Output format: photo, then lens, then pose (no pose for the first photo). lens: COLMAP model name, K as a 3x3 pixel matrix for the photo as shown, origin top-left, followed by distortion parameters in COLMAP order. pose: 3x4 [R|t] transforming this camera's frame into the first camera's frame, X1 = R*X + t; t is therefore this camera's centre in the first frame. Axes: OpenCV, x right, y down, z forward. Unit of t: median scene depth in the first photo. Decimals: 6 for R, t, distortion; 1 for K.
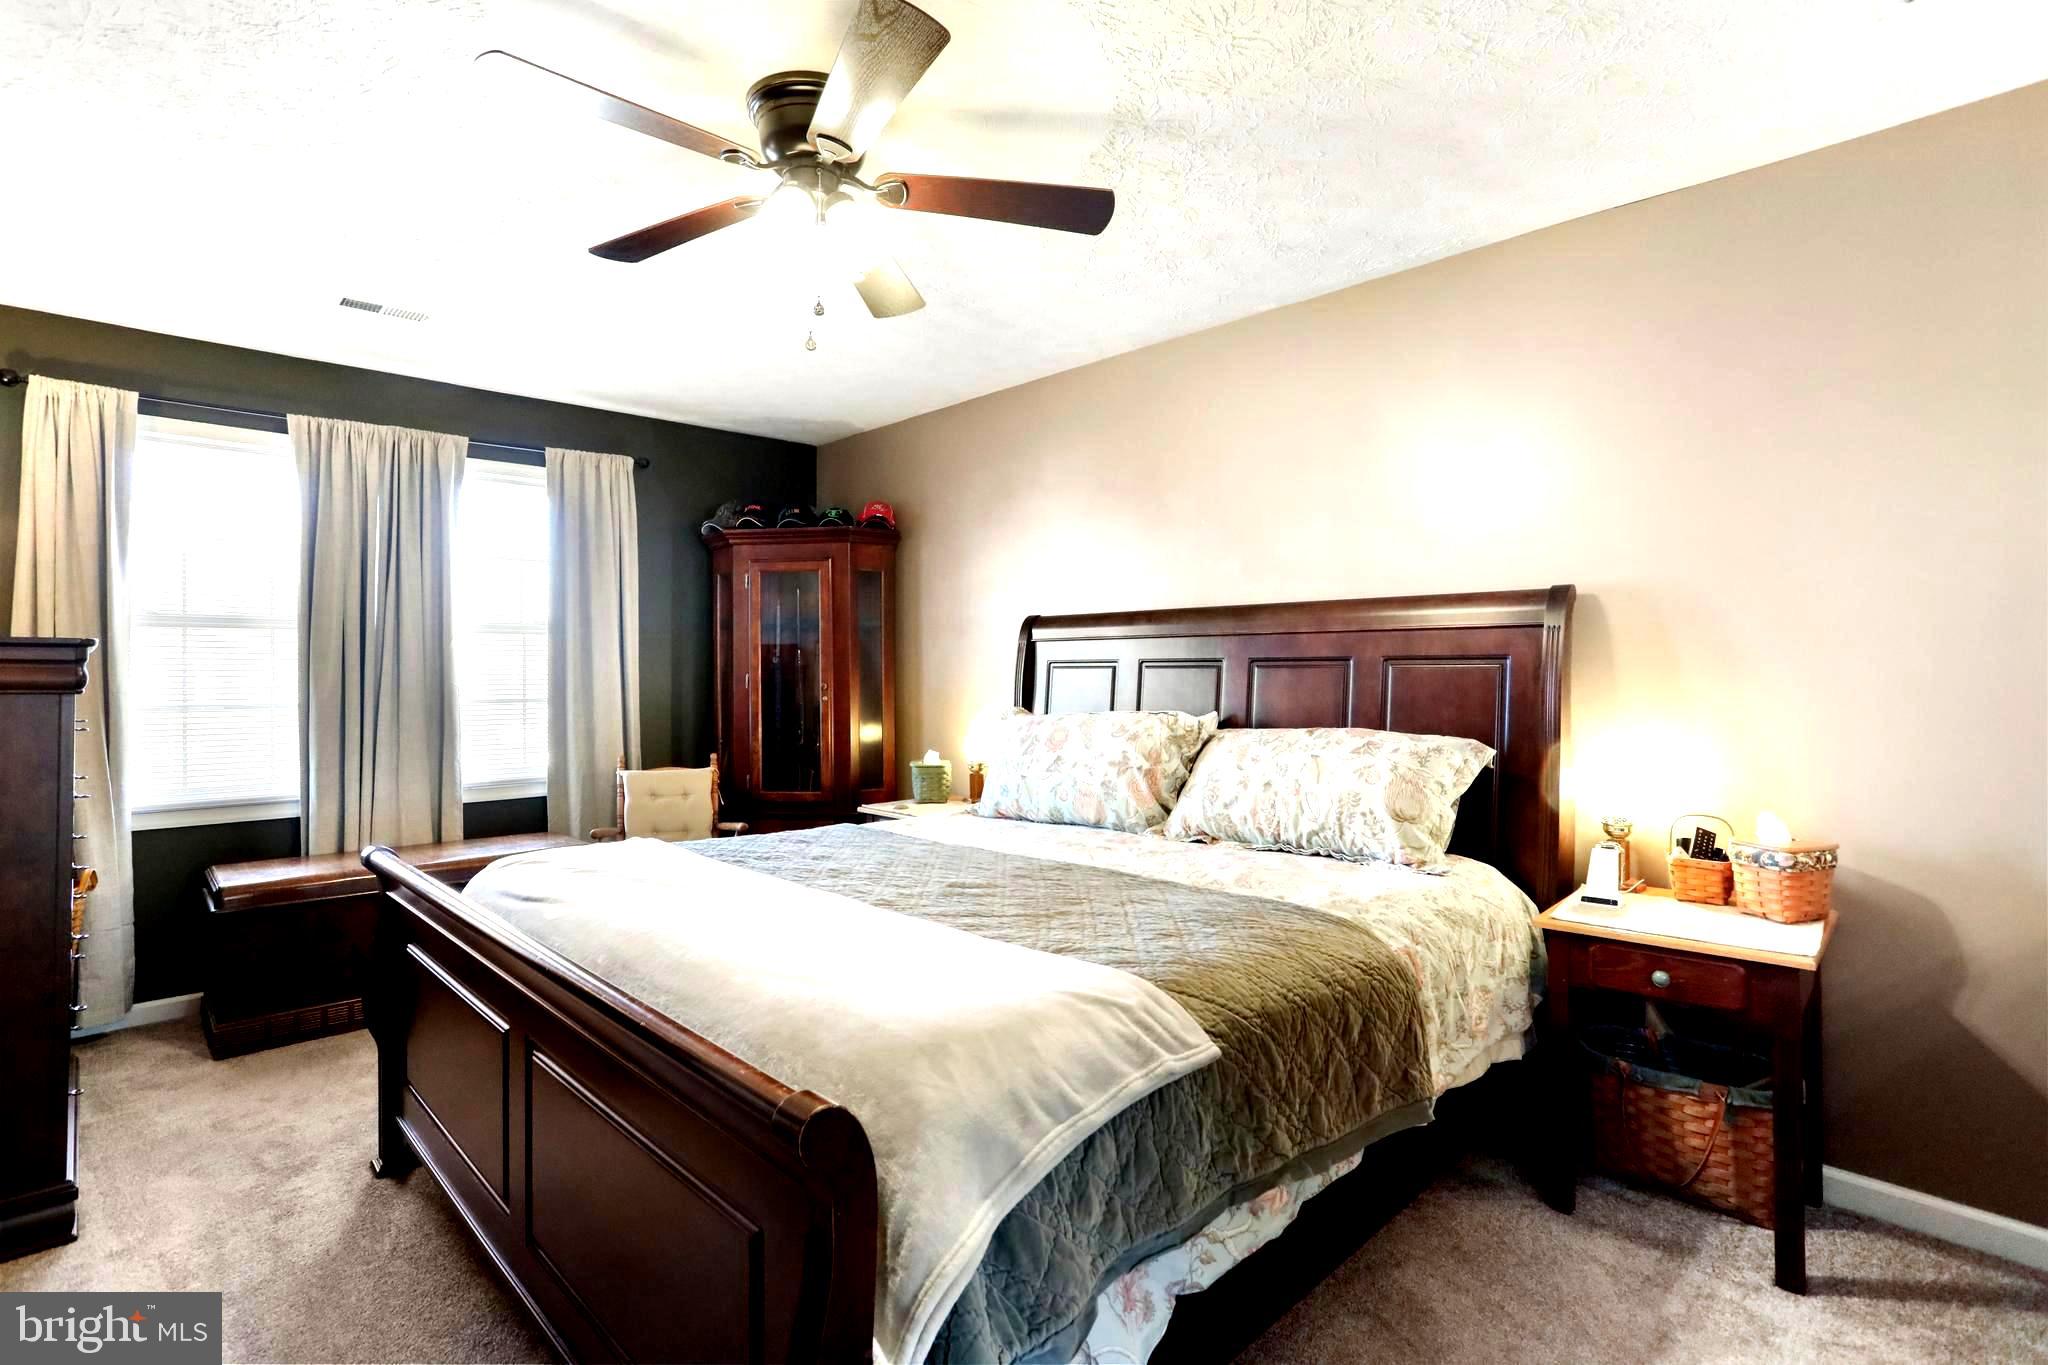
lens RADIAL K [[991.1, 0, 1020.8], [0, 991.1, 671.4], [0, 0, 1]] dist [-0.047098, 0.024036]
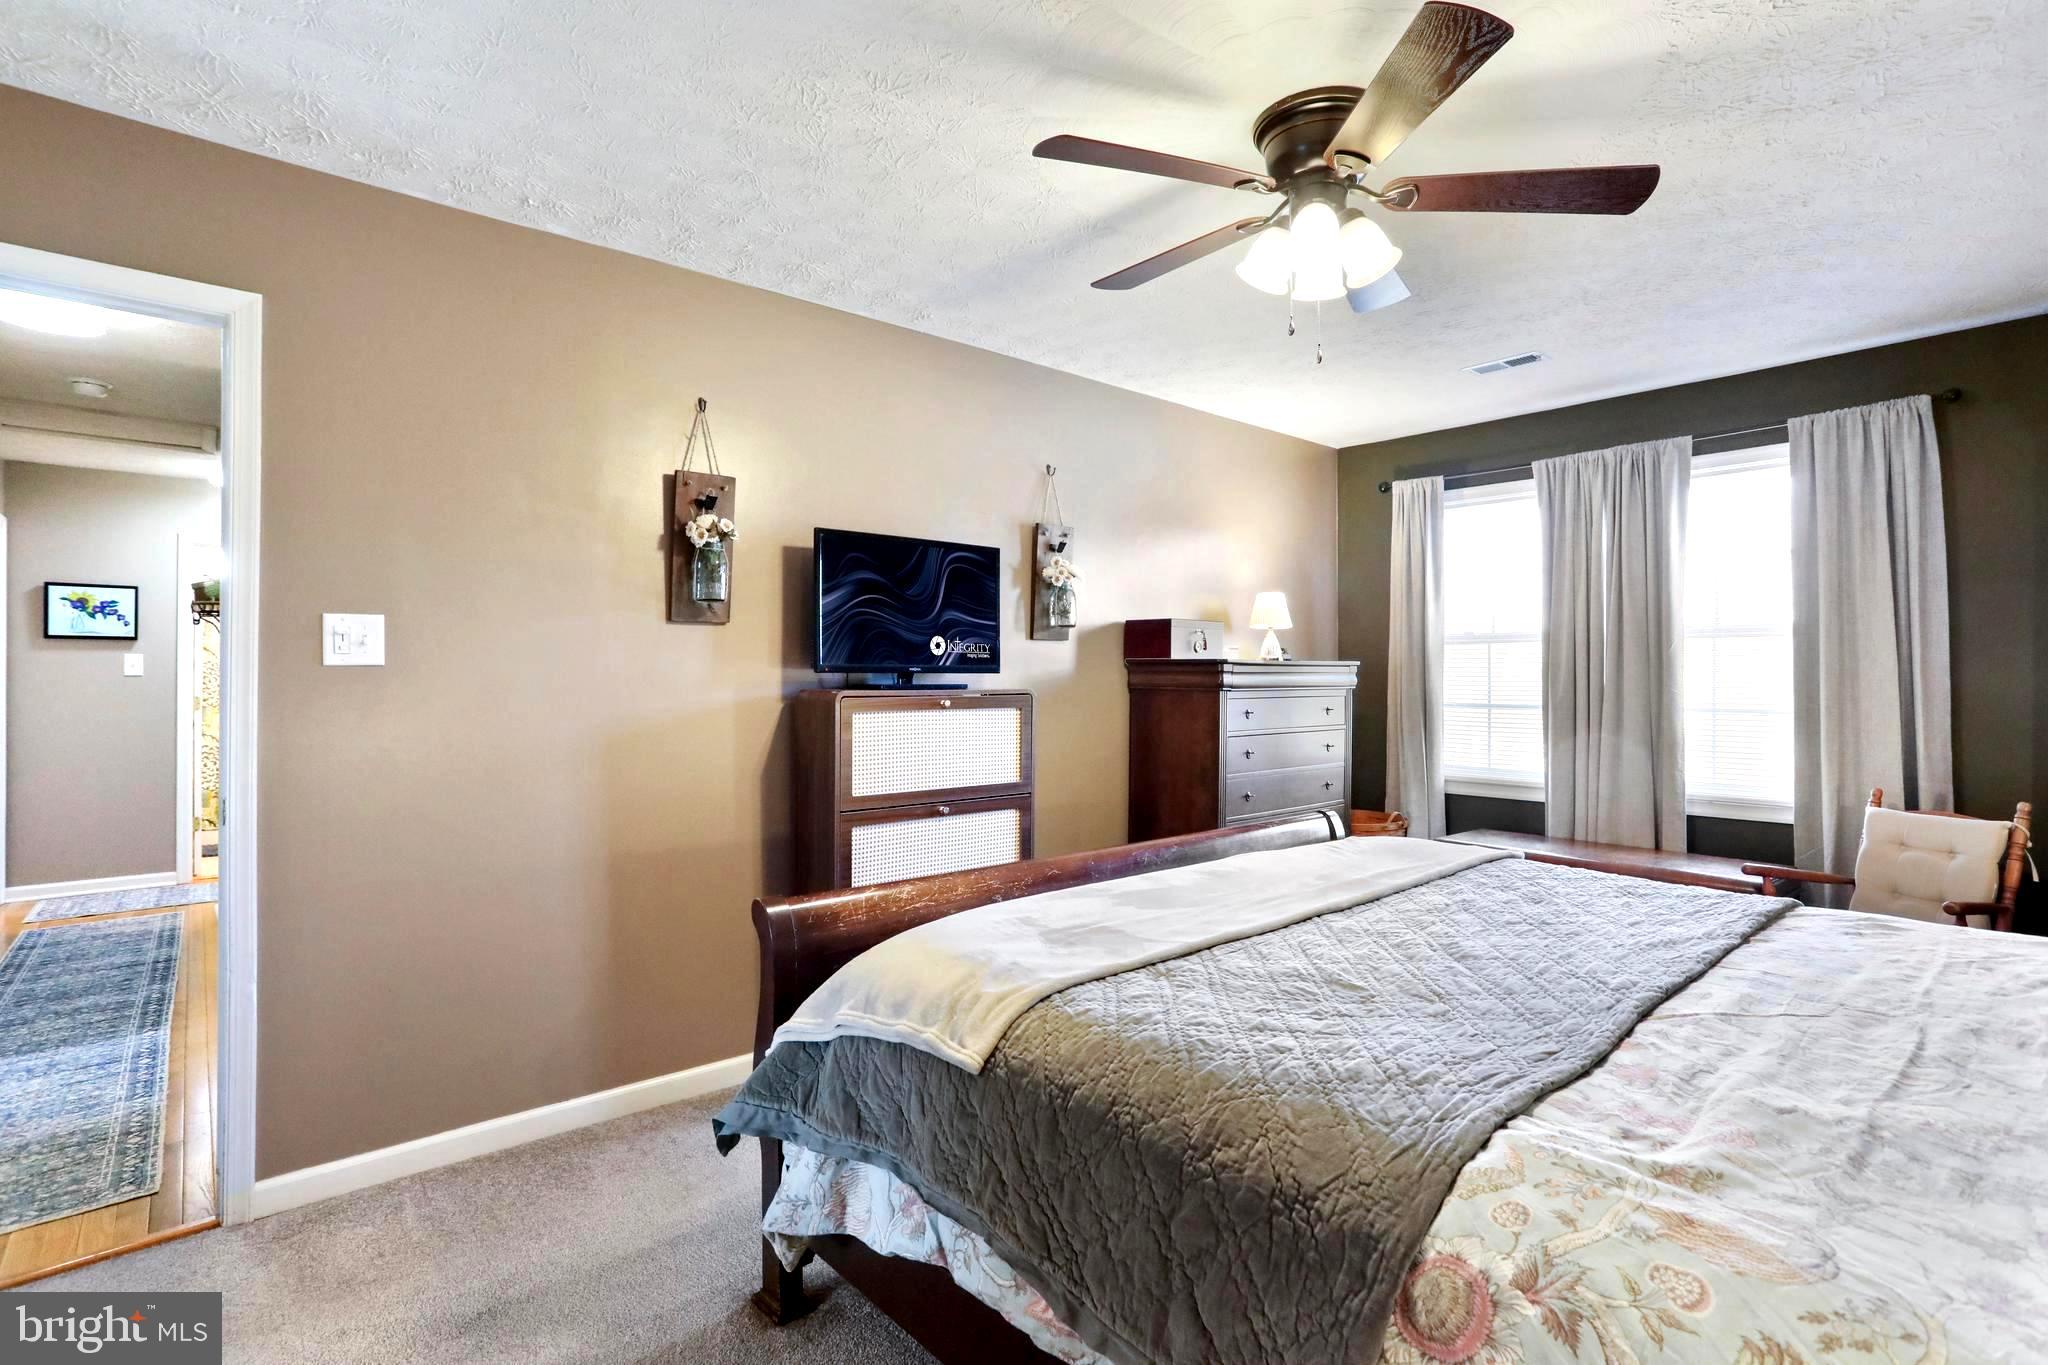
lens RADIAL K [[991.1, 0, 1020.8], [0, 991.1, 671.4], [0, 0, 1]] dist [-0.047098, 0.024036]
pose [[-0.064492, -0.001559, -0.997917, 0.470279], [-0.002343, 0.999996, -0.001410, -0.004535], [0.997915, 0.002248, -0.064496, 0.438078]]
